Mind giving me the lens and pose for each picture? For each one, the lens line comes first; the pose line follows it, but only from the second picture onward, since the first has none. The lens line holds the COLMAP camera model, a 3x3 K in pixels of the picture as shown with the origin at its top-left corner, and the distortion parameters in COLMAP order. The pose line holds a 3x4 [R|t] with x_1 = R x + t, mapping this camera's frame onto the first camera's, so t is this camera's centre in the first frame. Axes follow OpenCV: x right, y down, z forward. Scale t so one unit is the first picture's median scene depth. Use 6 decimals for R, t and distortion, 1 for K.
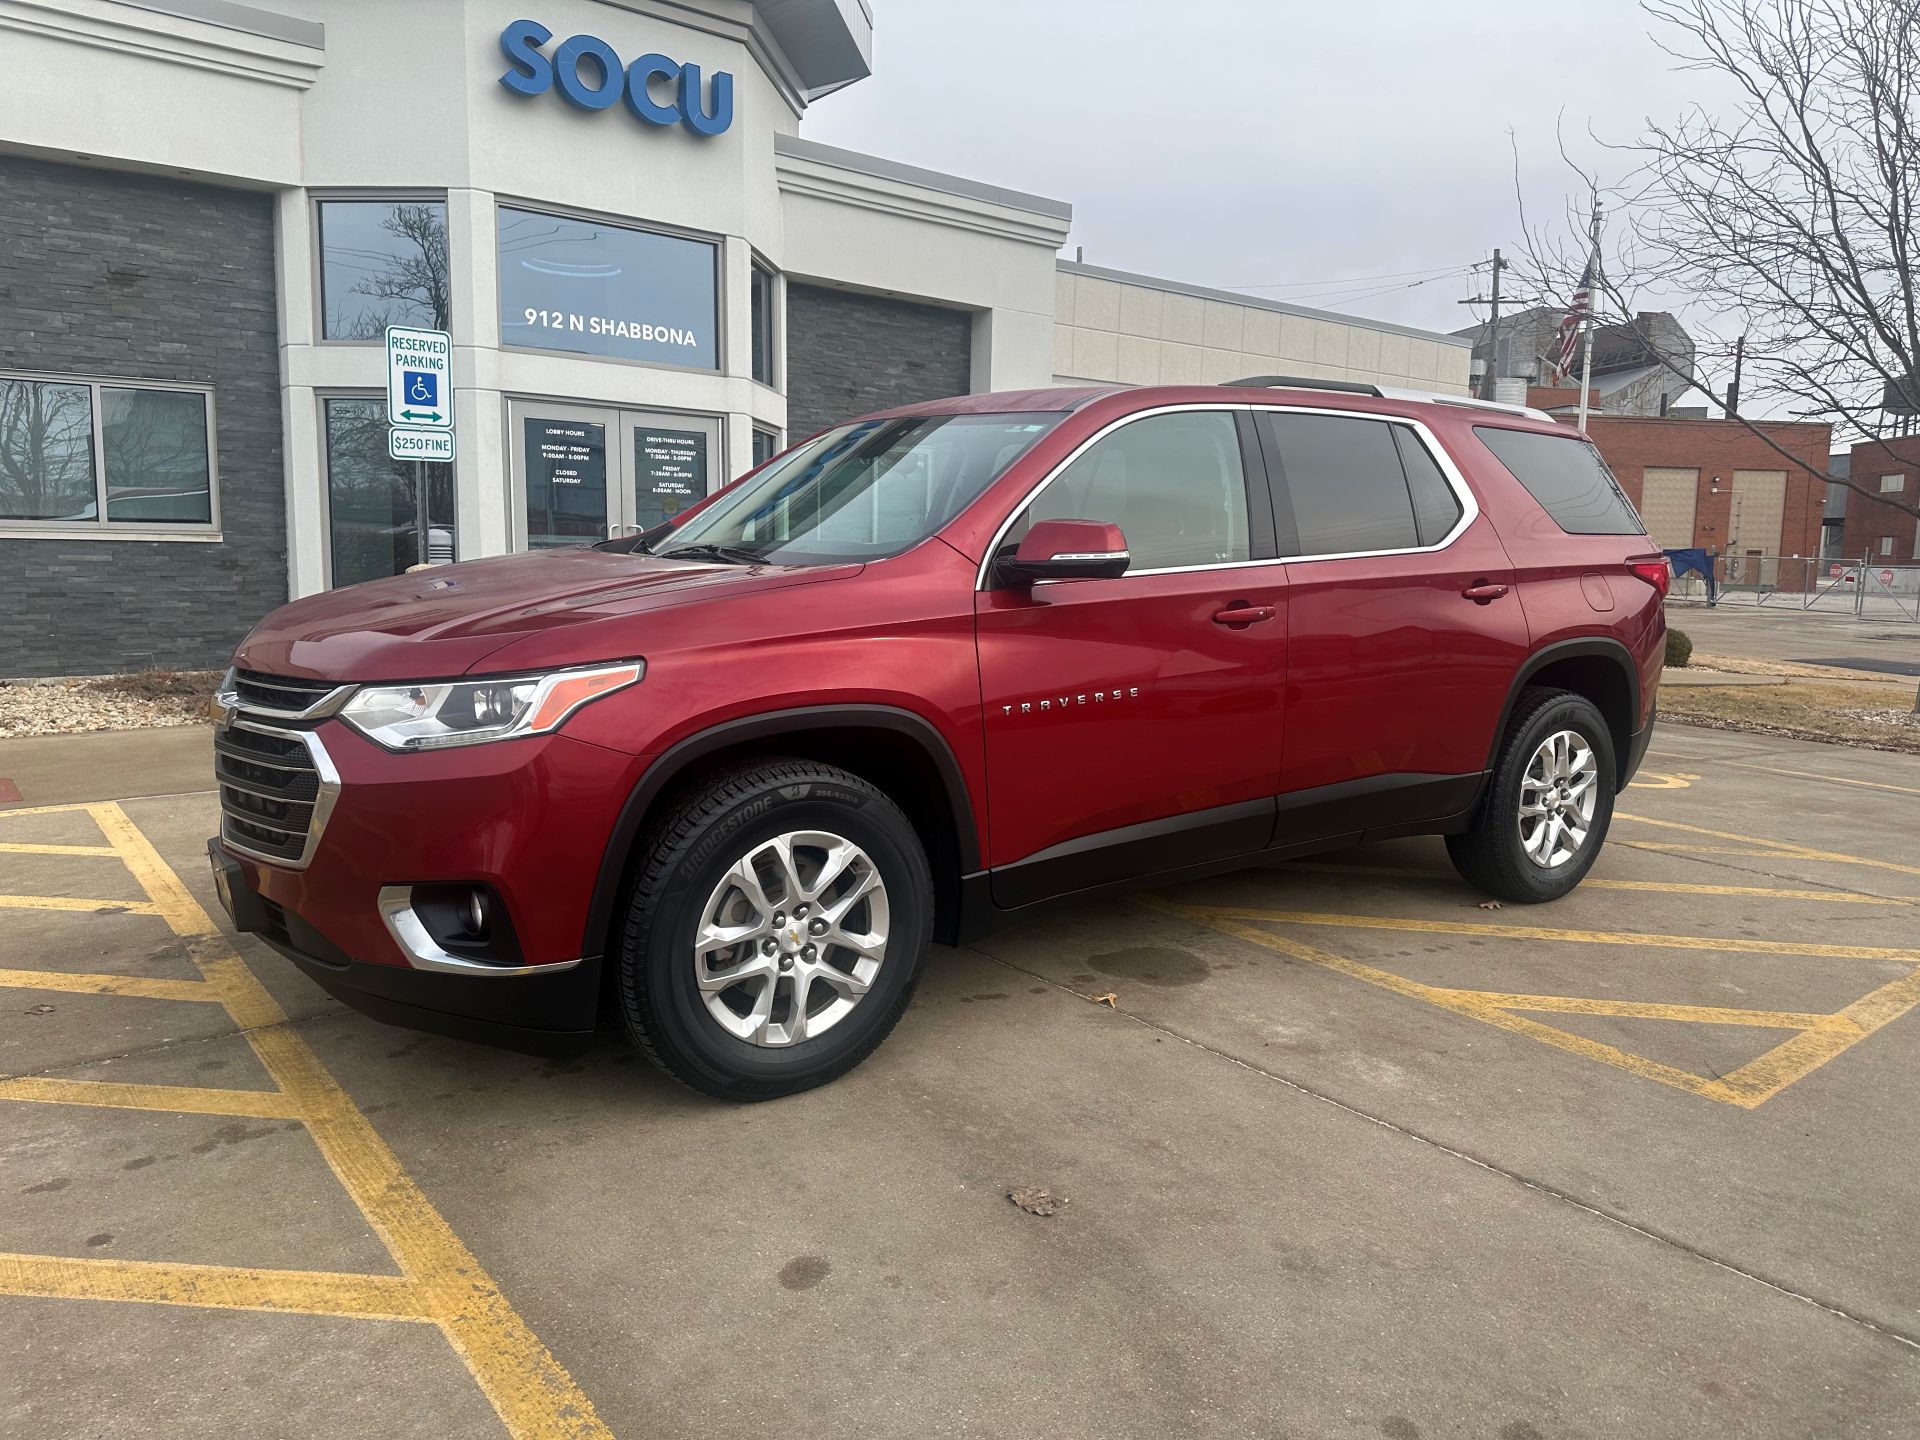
lens RADIAL K [[1336.1, 0, 971.8], [0, 1336.1, 699.4], [0, 0, 1]] dist [0.054783, -0.068629]
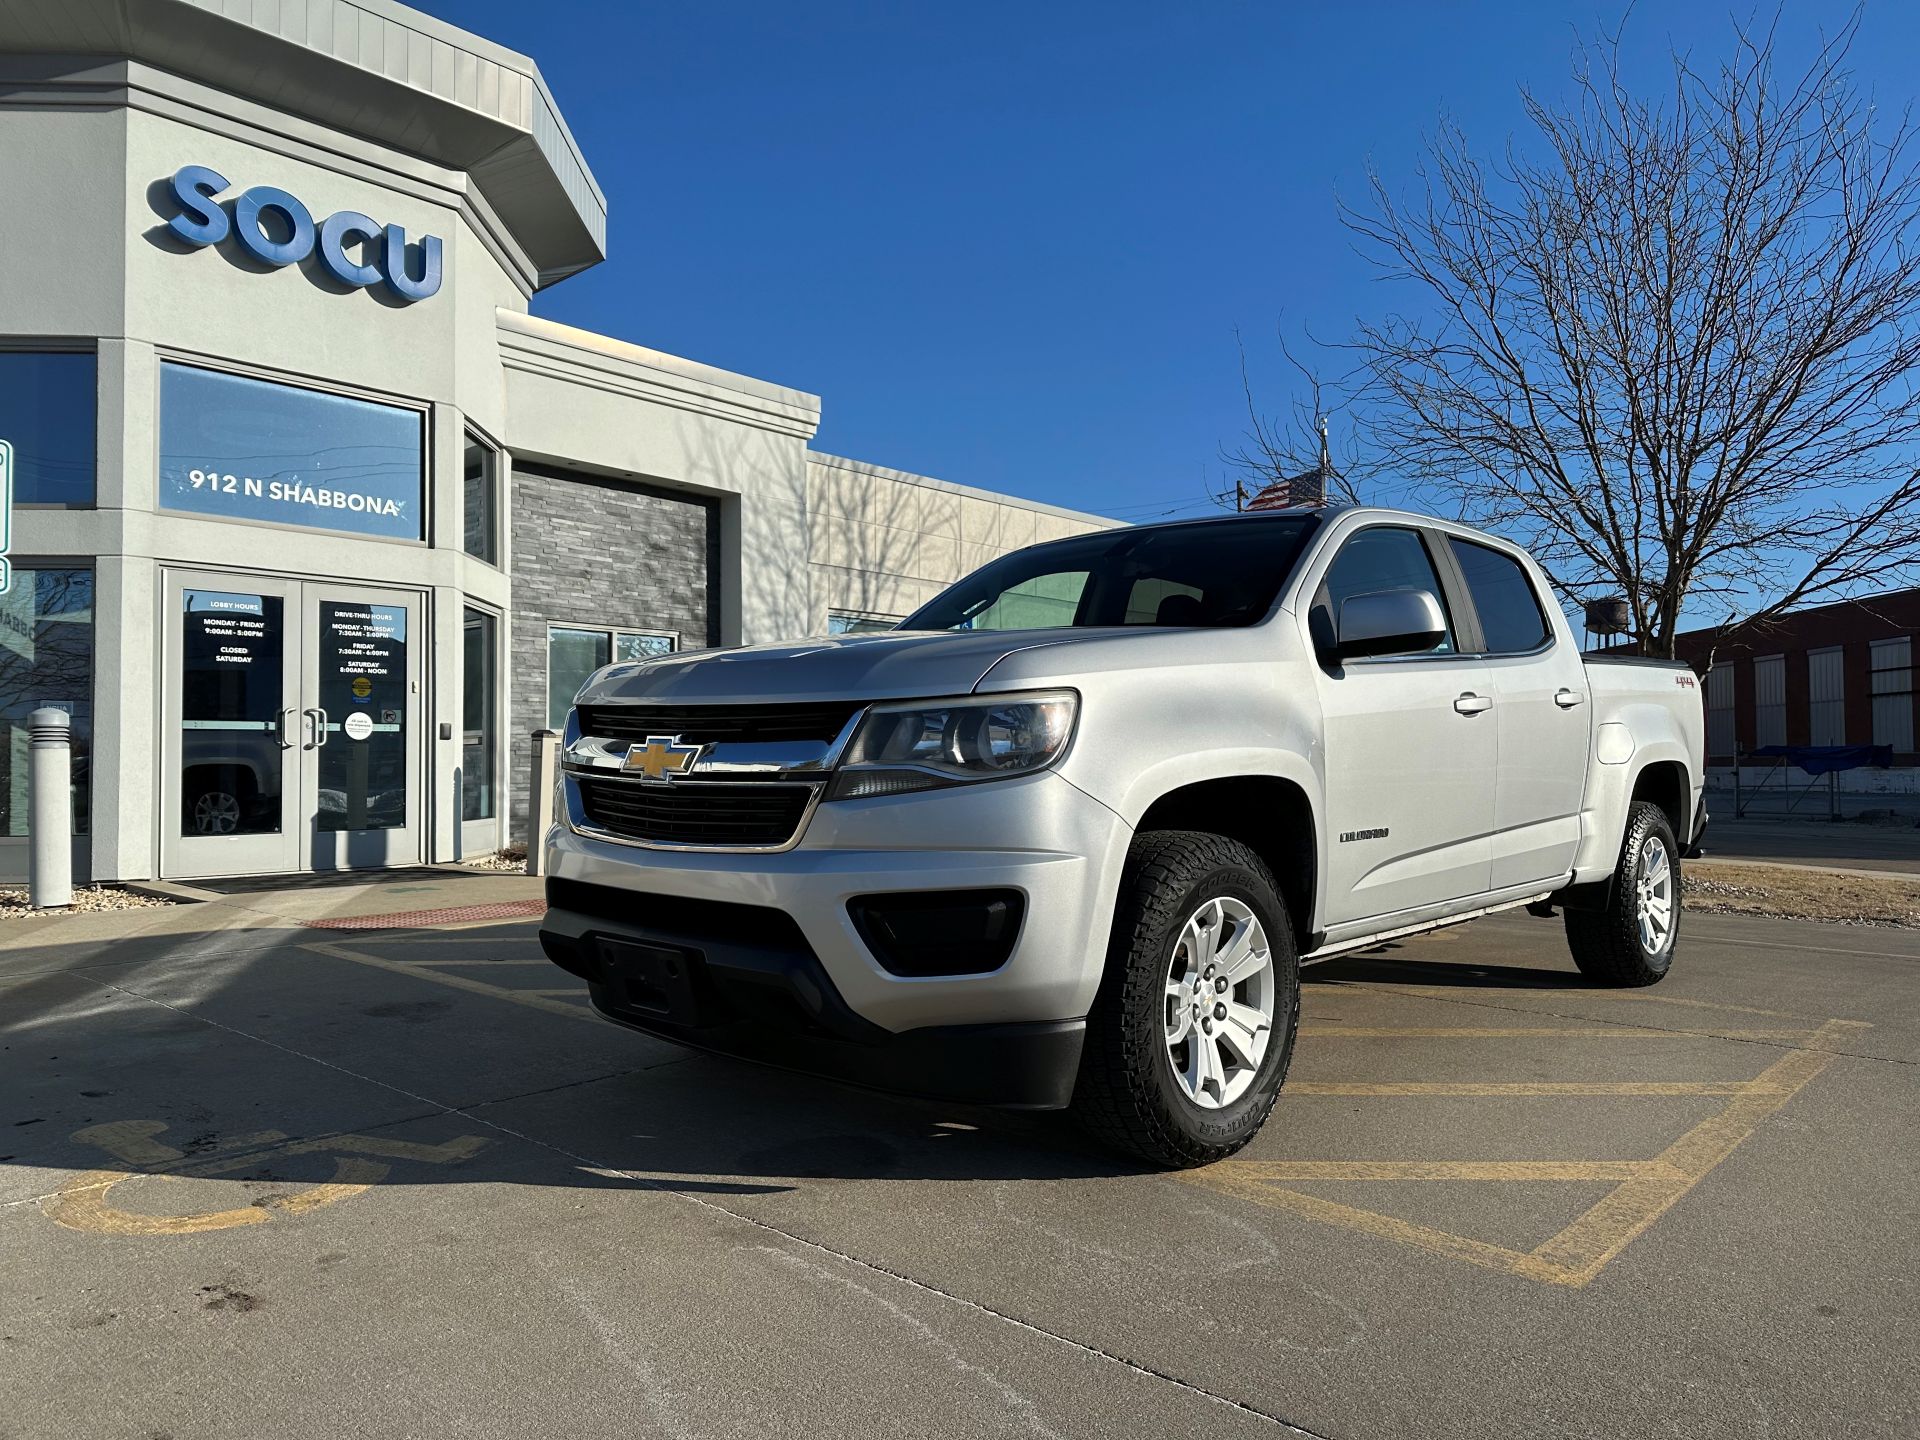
lens RADIAL K [[1331.7, 0, 966.0], [0, 1331.7, 722.4], [0, 0, 1]] dist [0.006106, -0.001758]
pose [[0.988428, -0.019990, 0.150368, 0.039818], [0.042180, 0.988404, -0.145868, 0.025506], [-0.145709, 0.150523, 0.977810, 0.082001]]
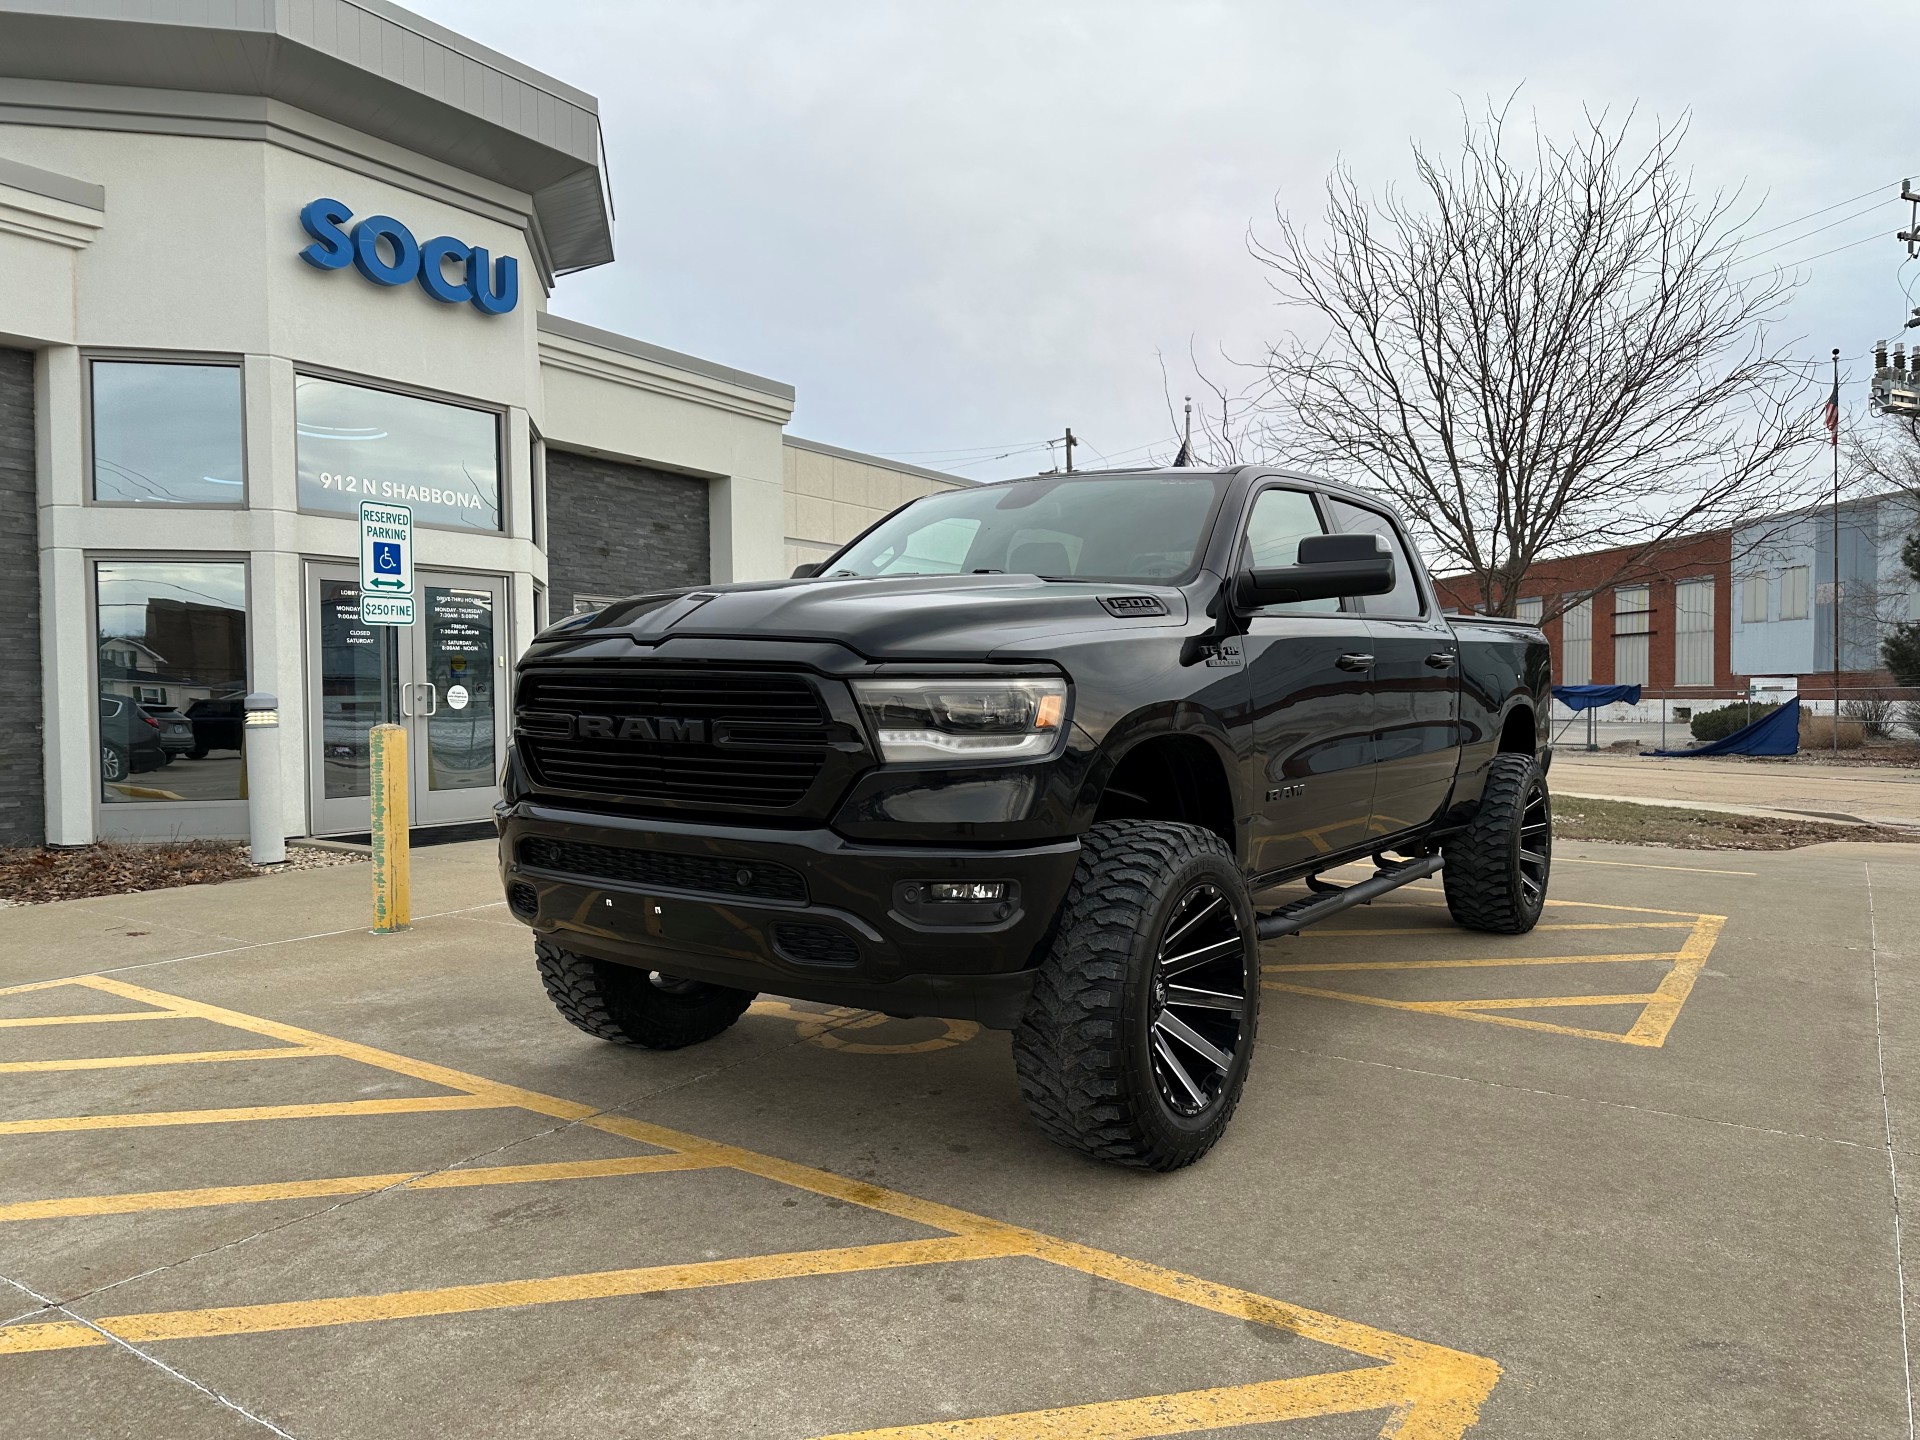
lens RADIAL K [[1335.5, 0, 956.4], [0, 1335.5, 726.2], [0, 0, 1]] dist [0.007572, -0.002188]
pose [[0.955246, -0.033955, 0.293858, -0.173846], [0.060375, 0.994859, -0.081306, 0.006753], [-0.289587, 0.095409, 0.952385, -0.064420]]
